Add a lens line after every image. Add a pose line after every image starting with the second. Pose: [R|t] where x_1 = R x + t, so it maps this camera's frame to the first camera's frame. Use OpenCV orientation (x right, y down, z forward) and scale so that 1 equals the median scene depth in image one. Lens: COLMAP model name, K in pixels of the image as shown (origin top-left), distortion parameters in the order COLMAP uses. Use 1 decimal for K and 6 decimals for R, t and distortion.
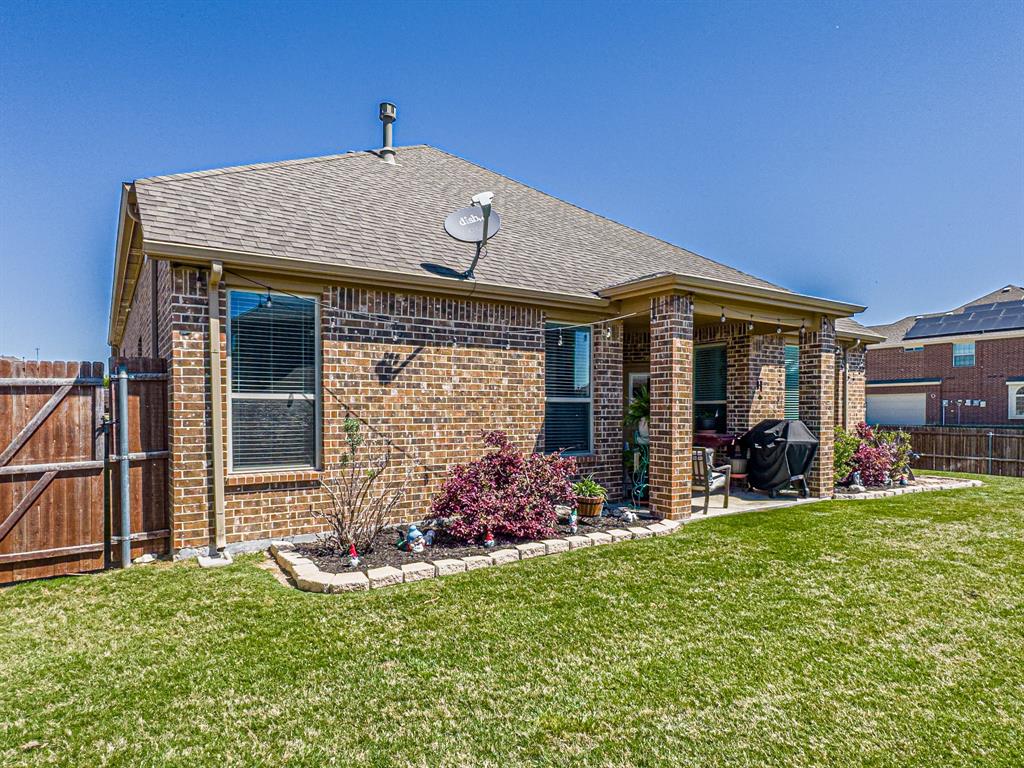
lens RADIAL K [[587.1, 0, 510.9], [0, 587.1, 420.0], [0, 0, 1]] dist [-0.004101, -0.000384]
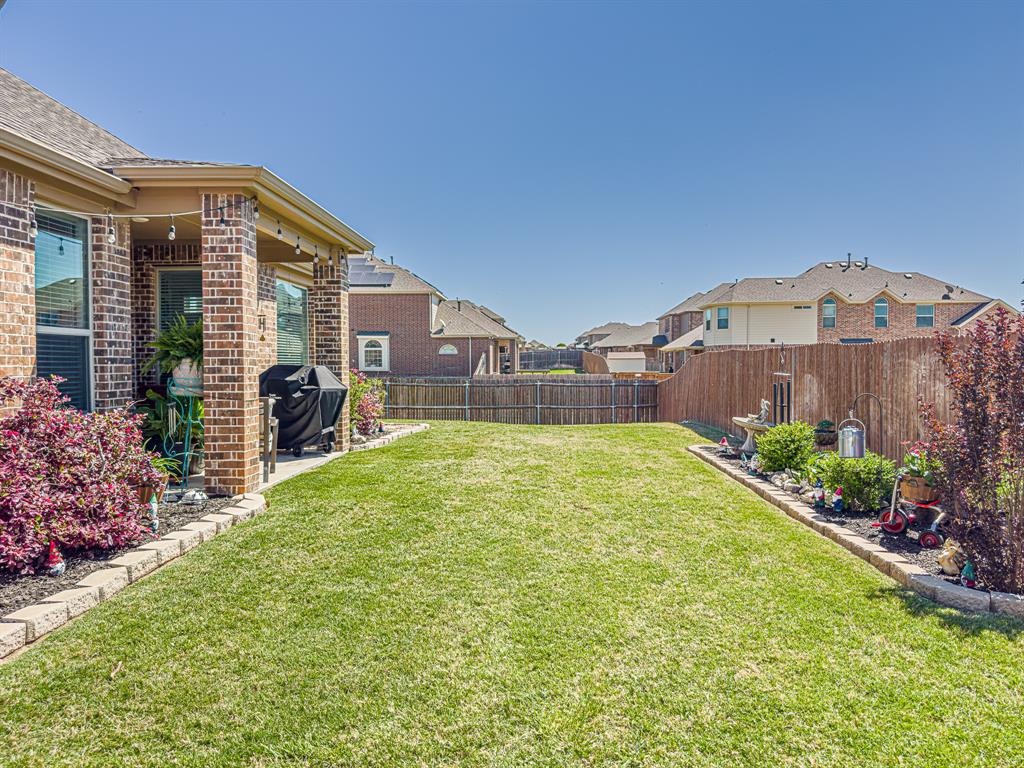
lens RADIAL K [[724.9, 0, 486.6], [0, 724.9, 383.7], [0, 0, 1]] dist [0.068528, -0.127259]
pose [[0.599469, -0.021131, 0.800119, -0.263352], [0.014914, 0.999773, 0.015230, 0.017474], [-0.800259, 0.002803, 0.599648, 0.171389]]
